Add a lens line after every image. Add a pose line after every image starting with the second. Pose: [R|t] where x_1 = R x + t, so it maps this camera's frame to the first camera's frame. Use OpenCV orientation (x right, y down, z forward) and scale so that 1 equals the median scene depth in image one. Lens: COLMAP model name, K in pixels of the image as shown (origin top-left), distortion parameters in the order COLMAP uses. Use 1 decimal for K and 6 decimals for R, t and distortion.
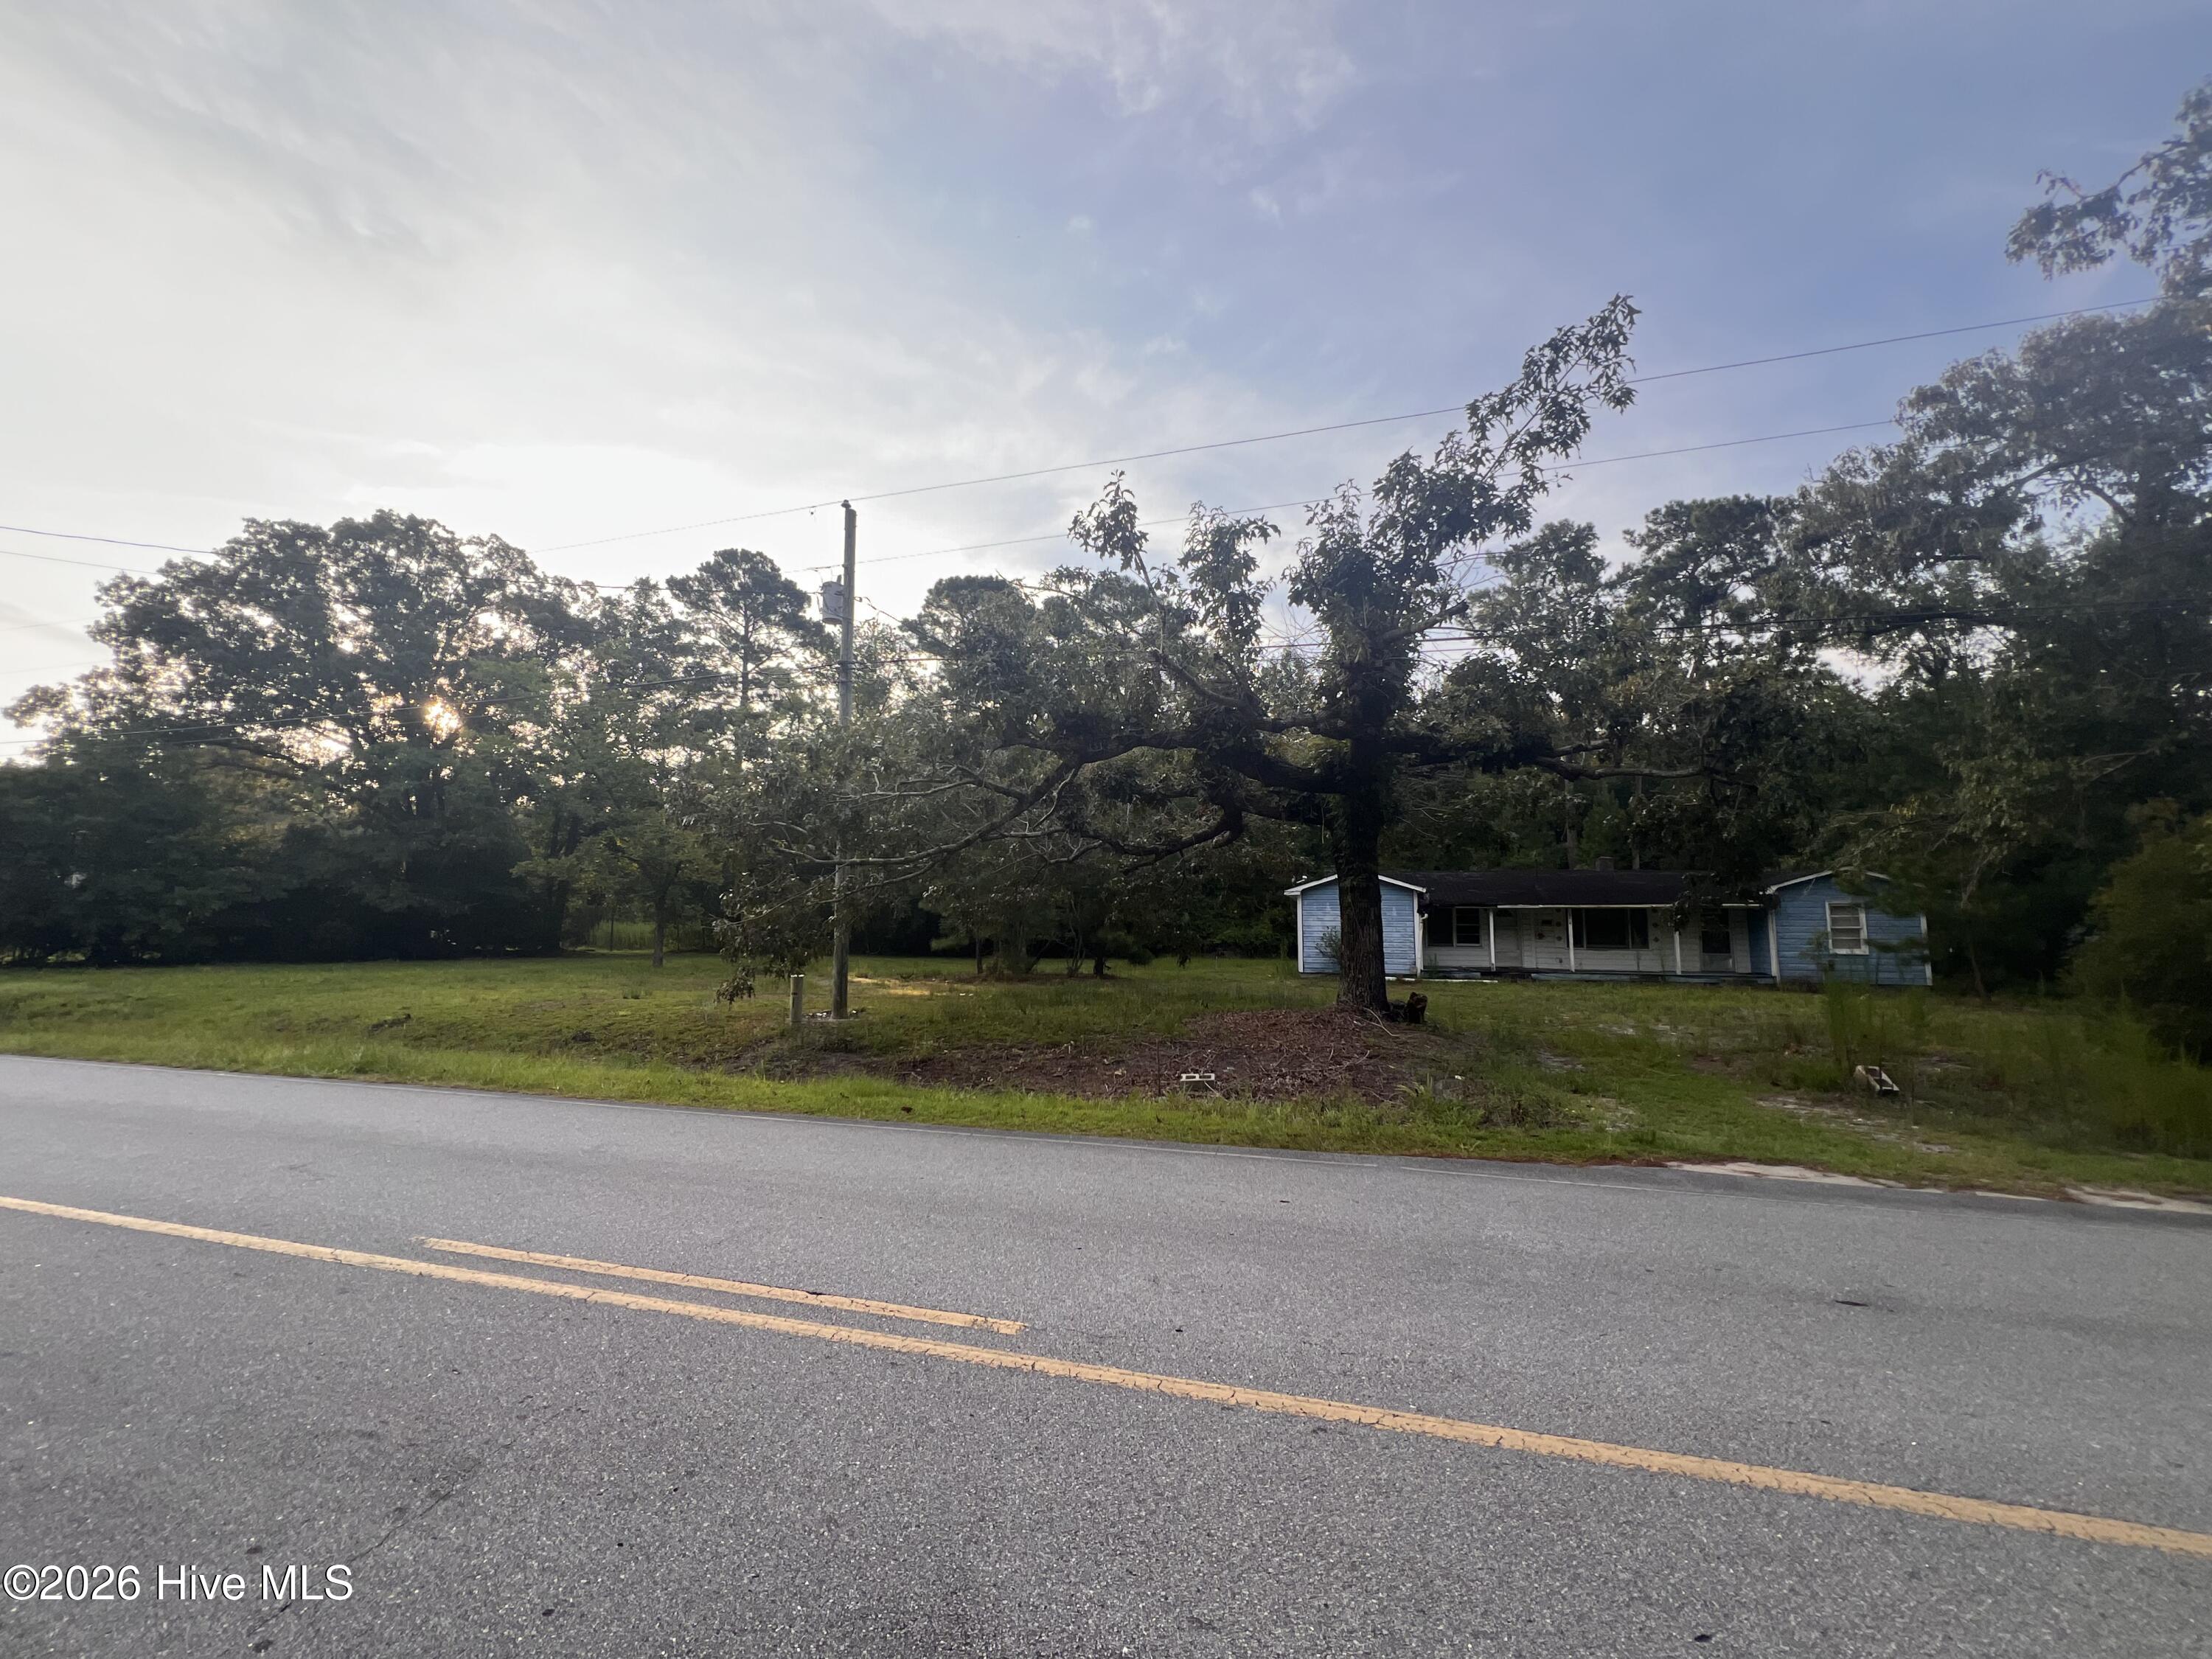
lens RADIAL K [[885.8, 0, 1093.2], [0, 885.8, 827.8], [0, 0, 1]] dist [-0.002992, 0.000090]
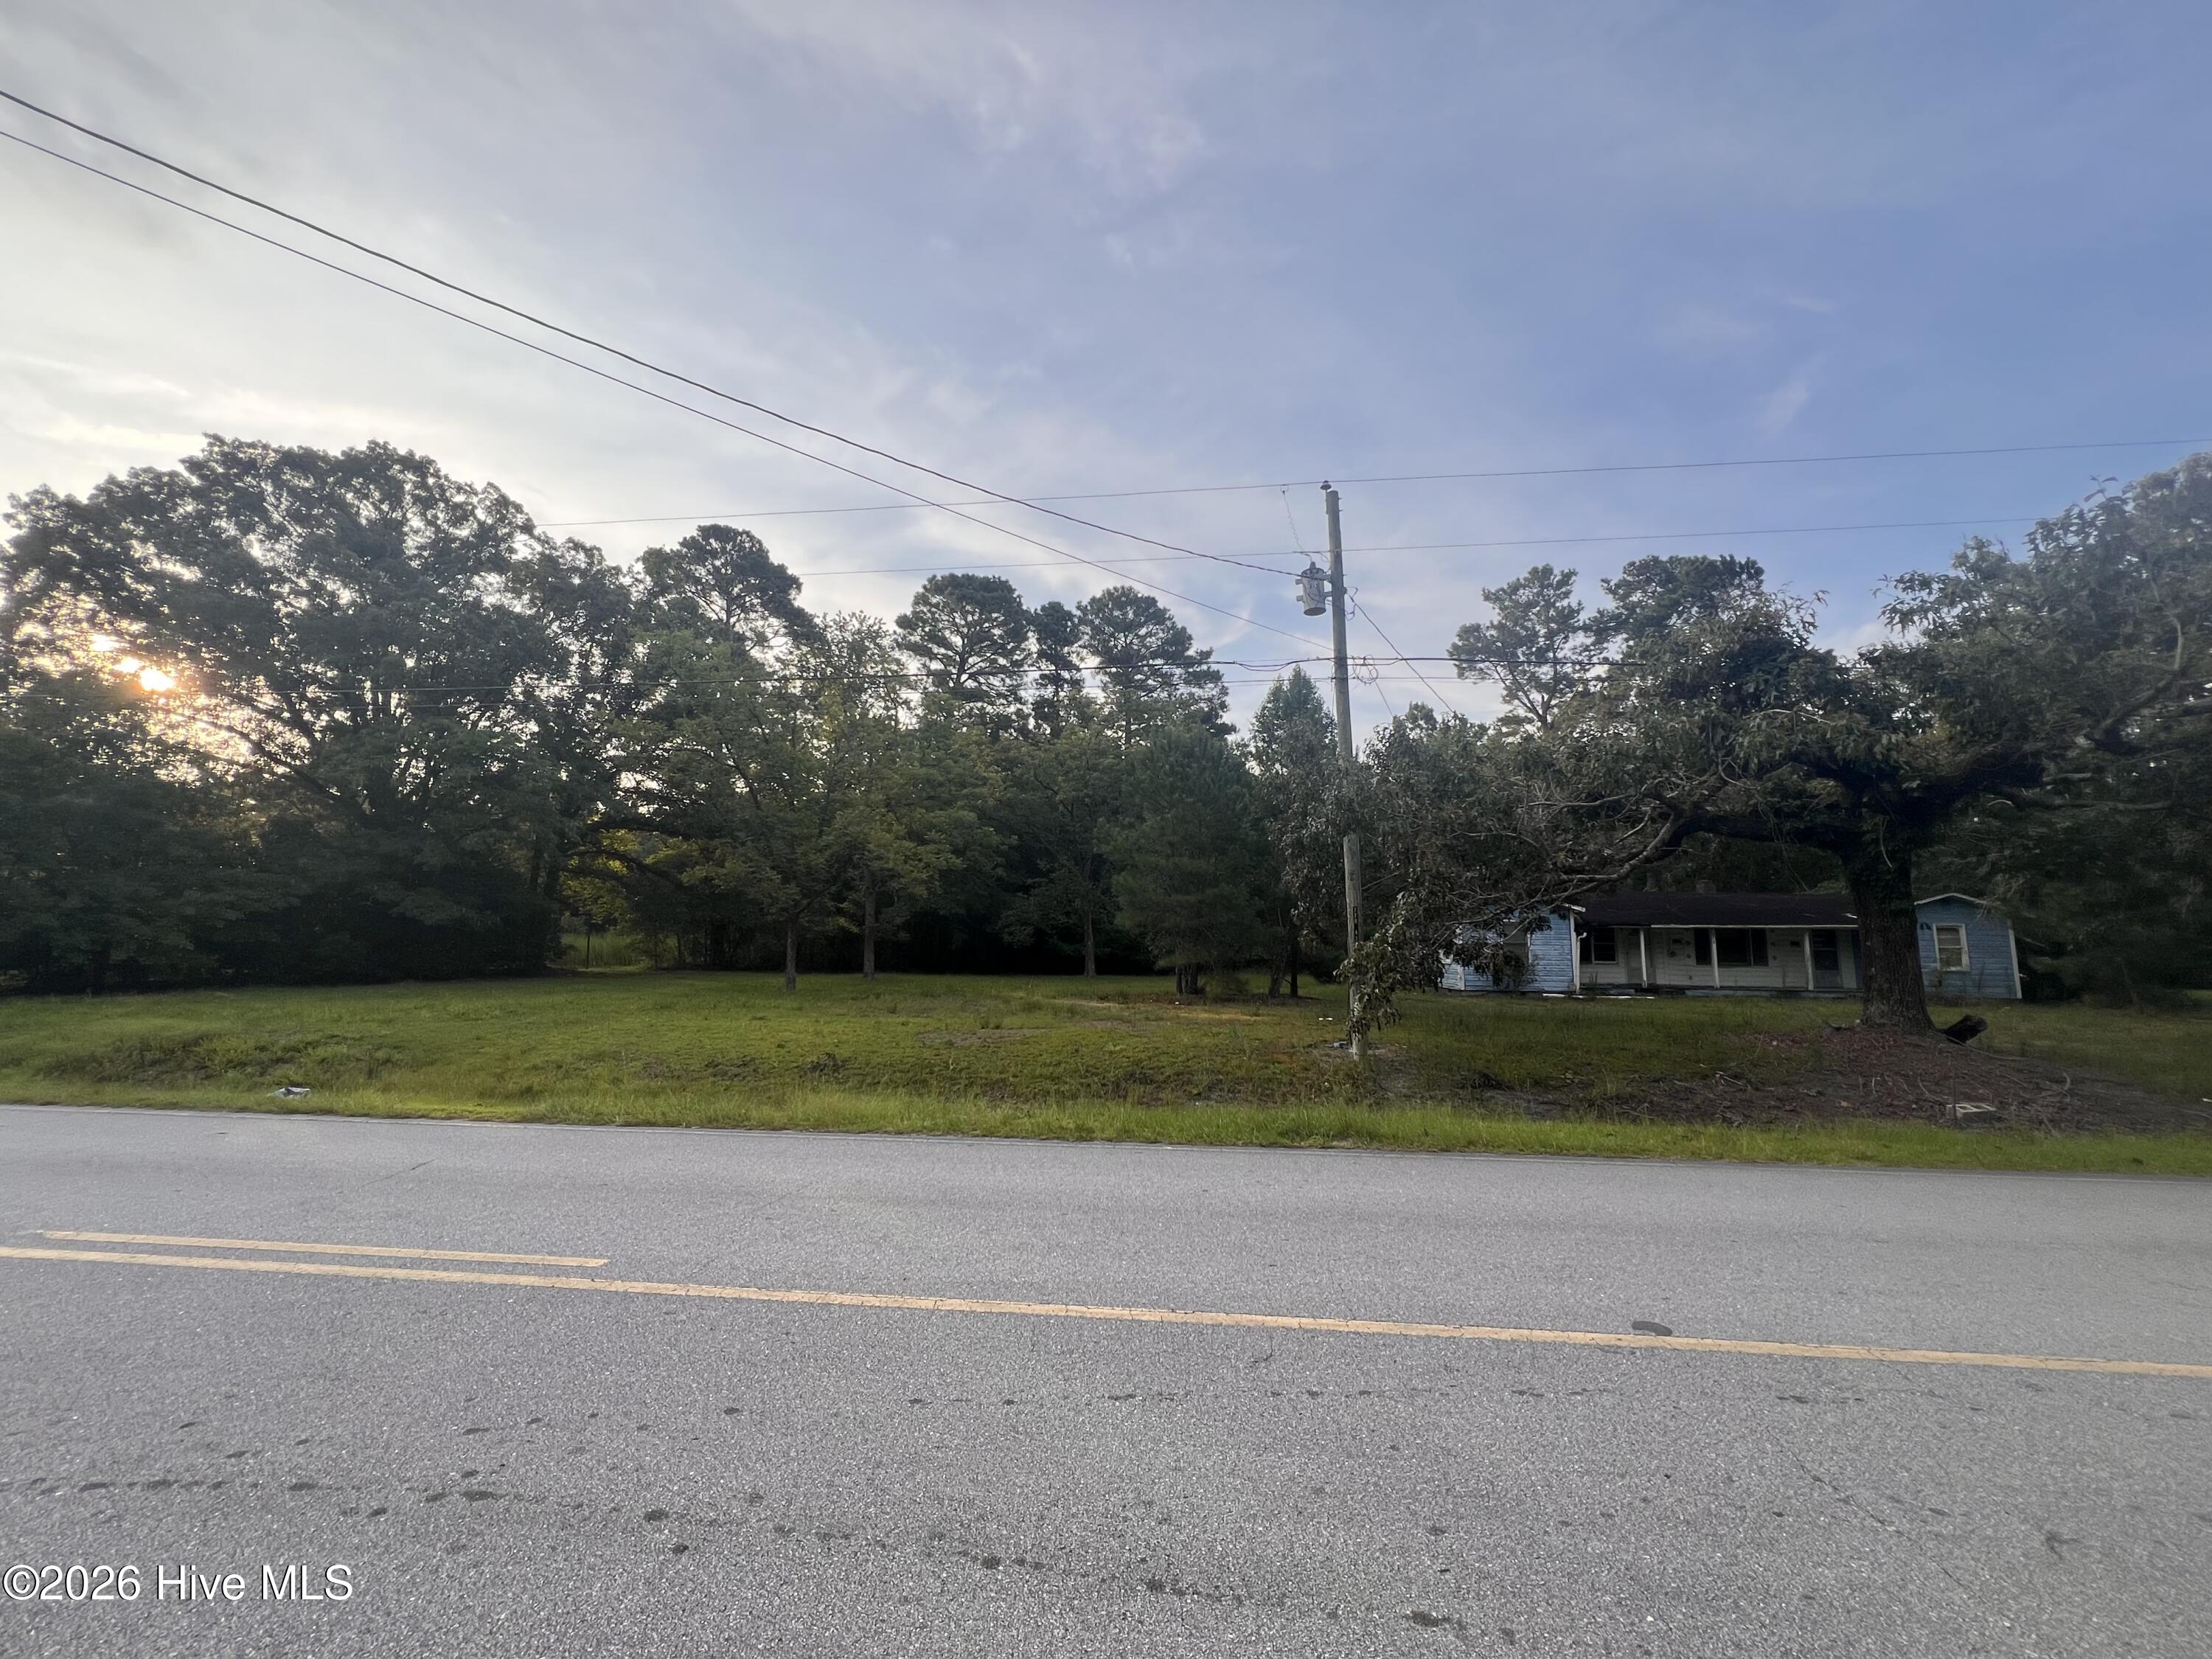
lens RADIAL K [[885.8, 0, 1107.9], [0, 885.8, 835.4], [0, 0, 1]] dist [-0.002992, 0.000090]
pose [[0.983449, 0.024410, 0.179532, -0.348704], [-0.023191, 0.999692, -0.008884, 0.005026], [-0.179694, 0.004574, 0.983712, 0.074929]]
